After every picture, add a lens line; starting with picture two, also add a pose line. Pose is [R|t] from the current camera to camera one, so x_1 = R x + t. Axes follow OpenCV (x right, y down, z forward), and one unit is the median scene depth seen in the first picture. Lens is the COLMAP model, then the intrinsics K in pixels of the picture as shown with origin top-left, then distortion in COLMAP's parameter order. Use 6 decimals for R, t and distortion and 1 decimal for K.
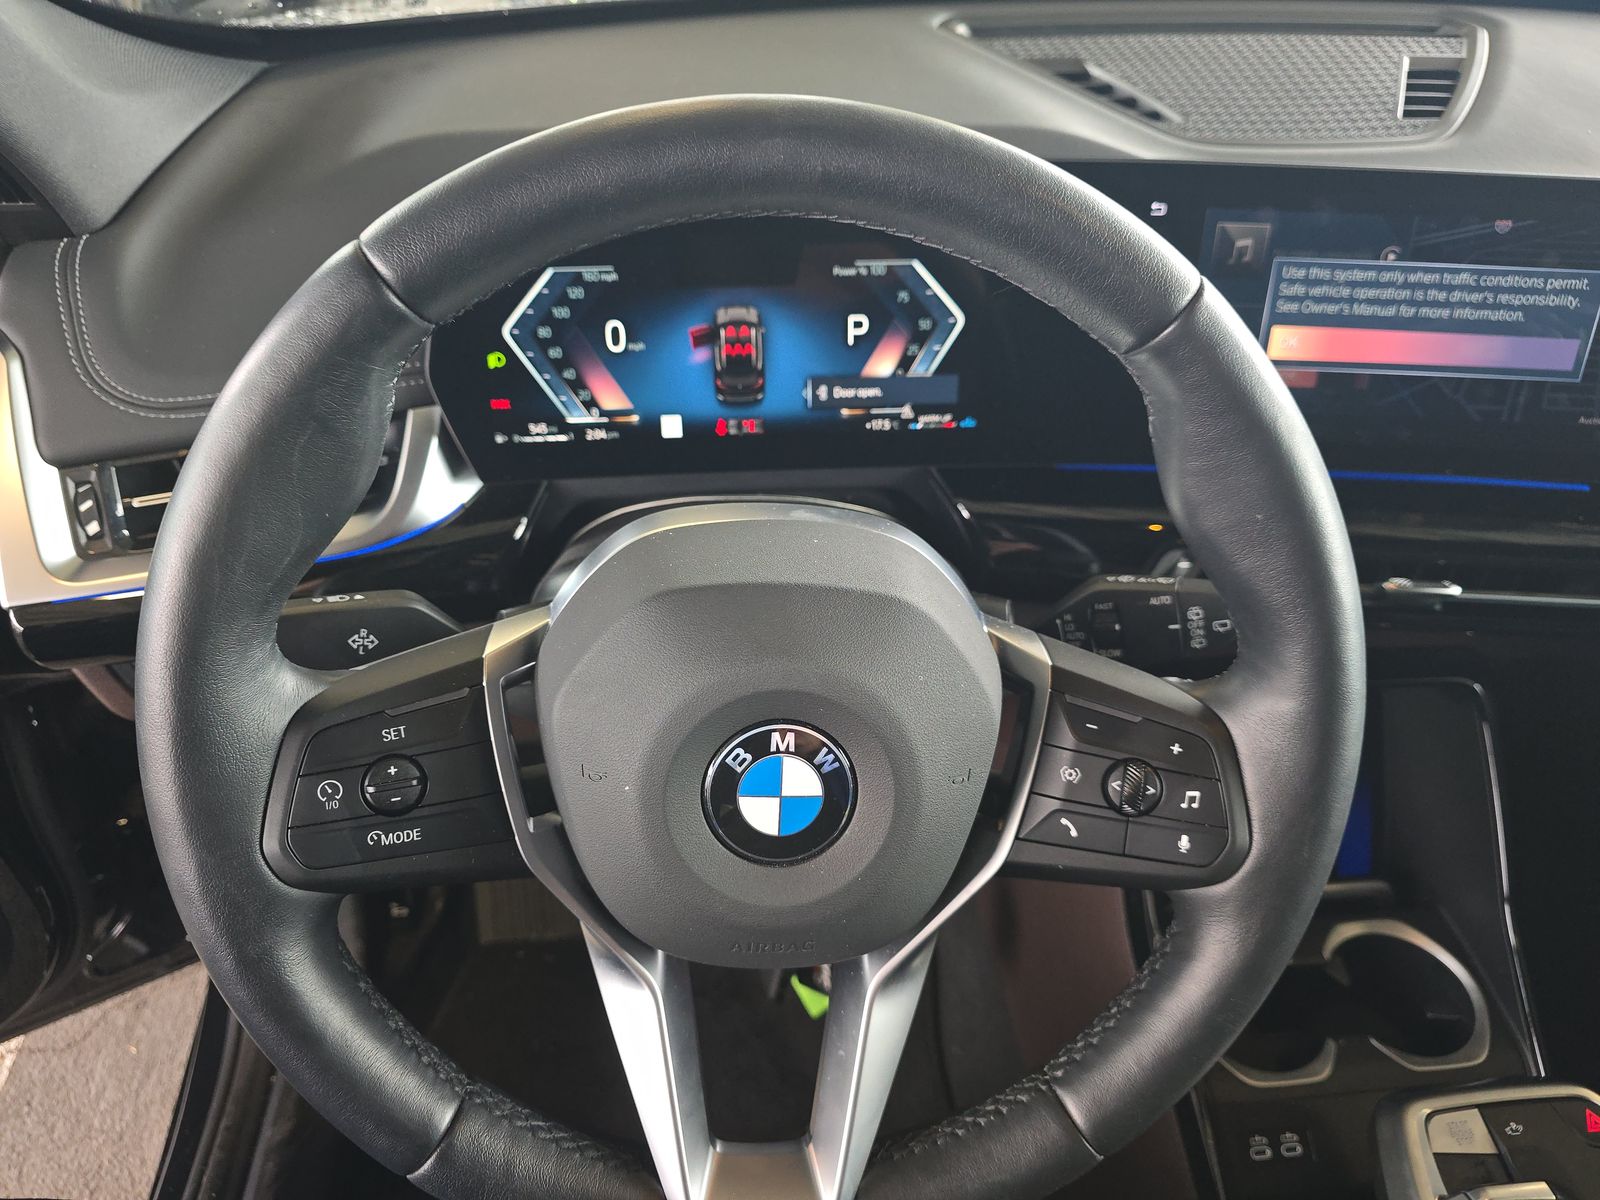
lens RADIAL K [[1065.5, 0, 800.0], [0, 1065.5, 600.0], [0, 0, 1]] dist [0.056533, -0.046306]
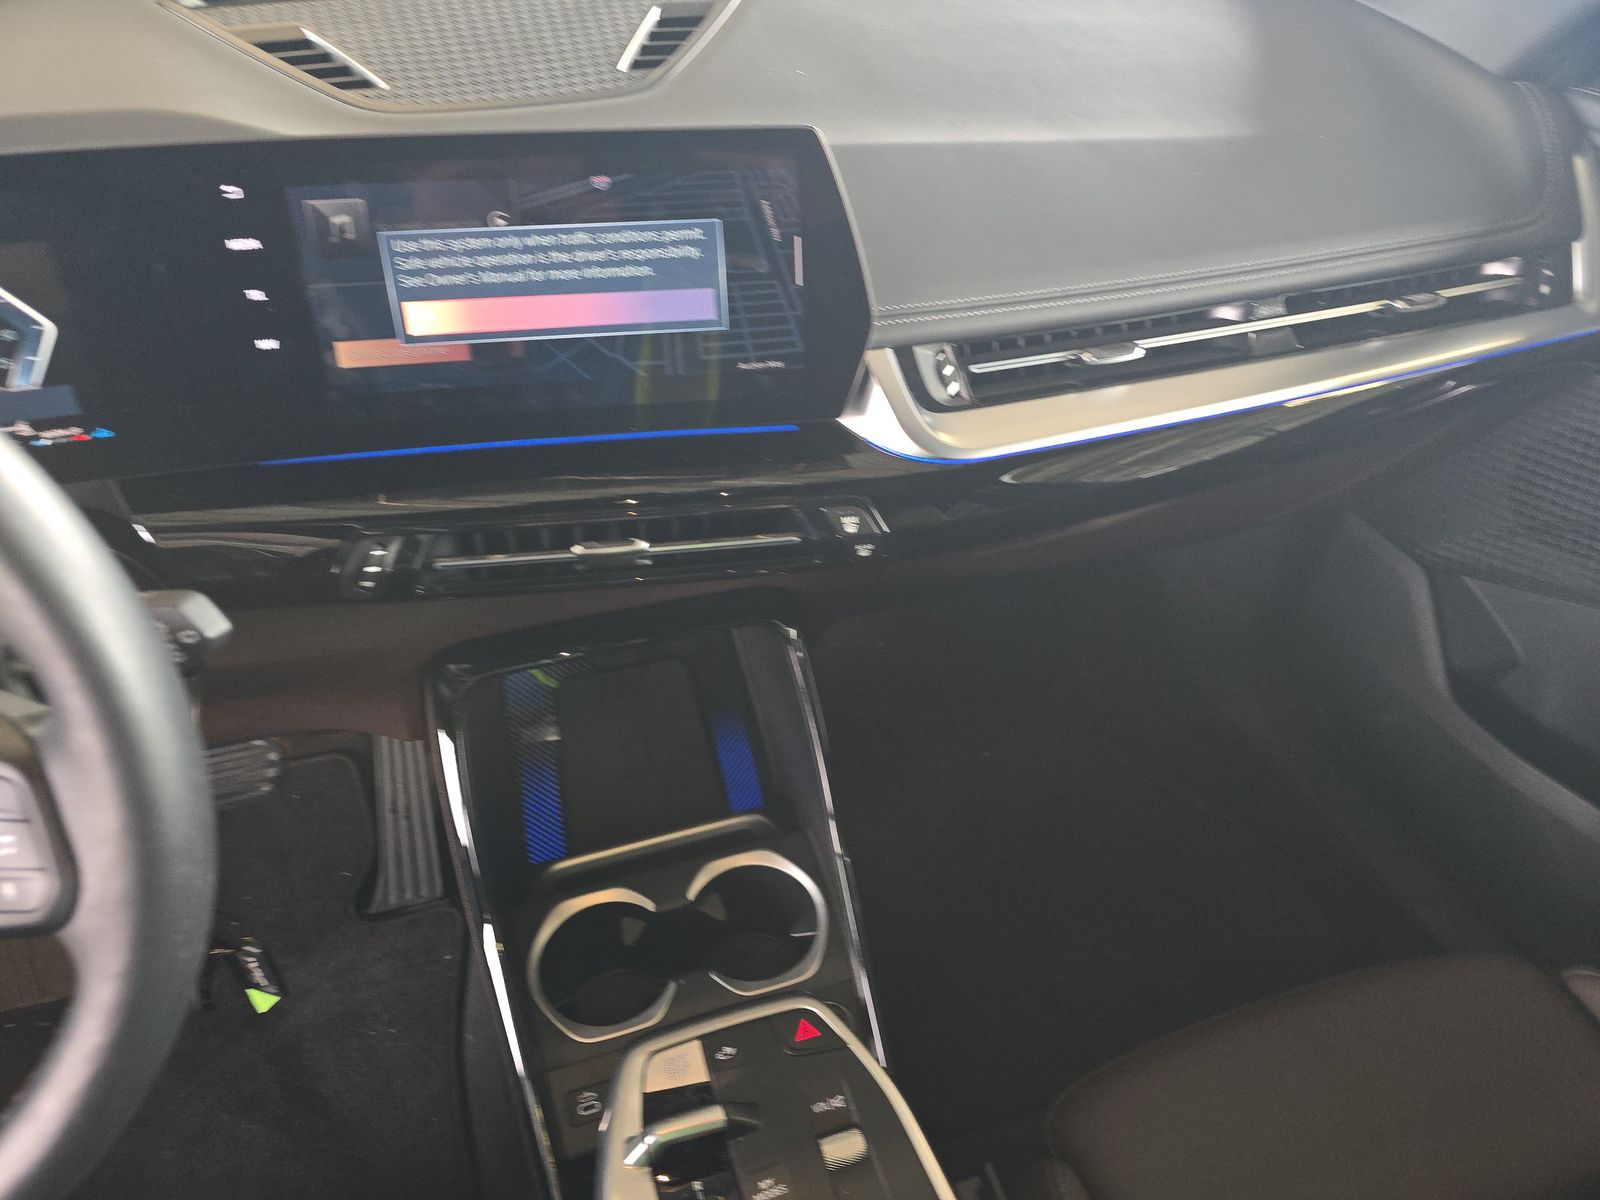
lens RADIAL K [[1044.3, 0, 800.0], [0, 1044.3, 600.0], [0, 0, 1]] dist [0.048682, -0.039914]
pose [[0.983530, -0.135529, 0.119582, 0.649062], [0.130001, 0.990101, 0.052919, 0.009242], [-0.125571, -0.036502, 0.991413, -0.000938]]
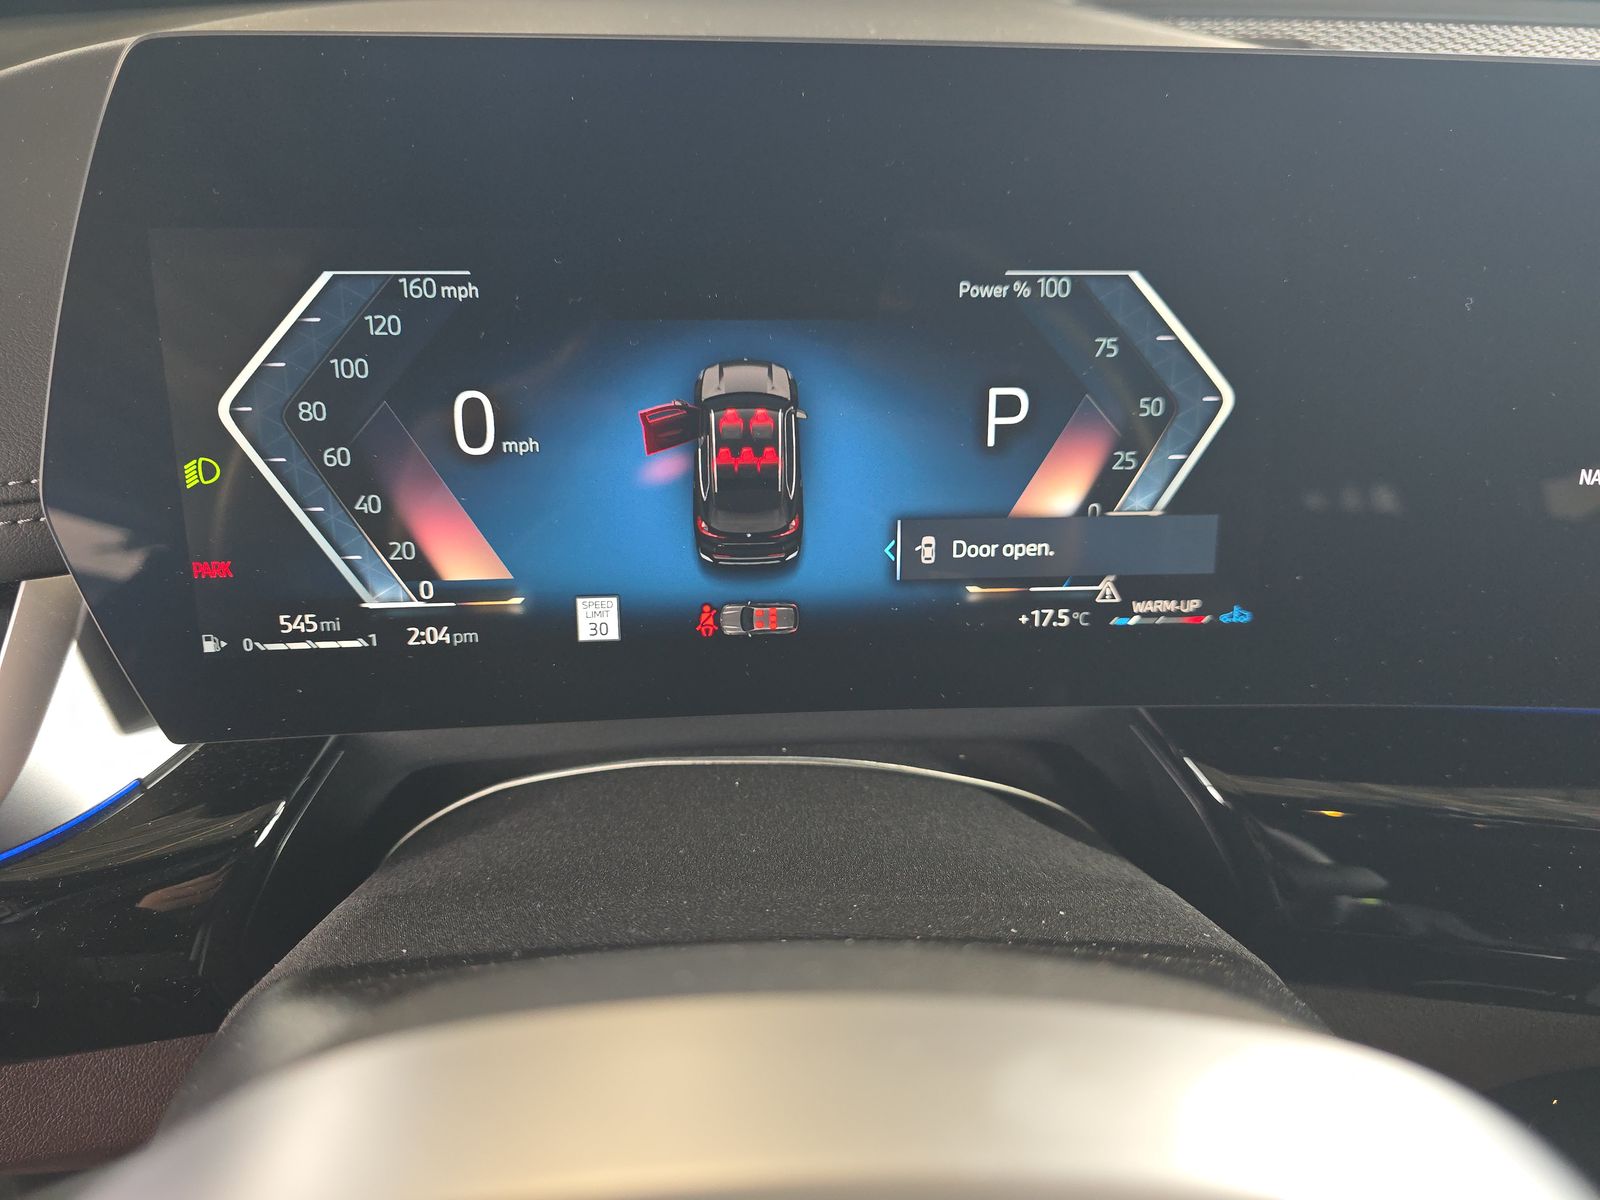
lens RADIAL K [[1065.5, 0, 800.0], [0, 1065.5, 600.0], [0, 0, 1]] dist [0.056533, -0.046306]
pose [[0.999930, 0.009463, -0.007140, -0.030923], [-0.010385, 0.989733, -0.142551, -0.107346], [0.005718, 0.142615, 0.989762, 0.552462]]
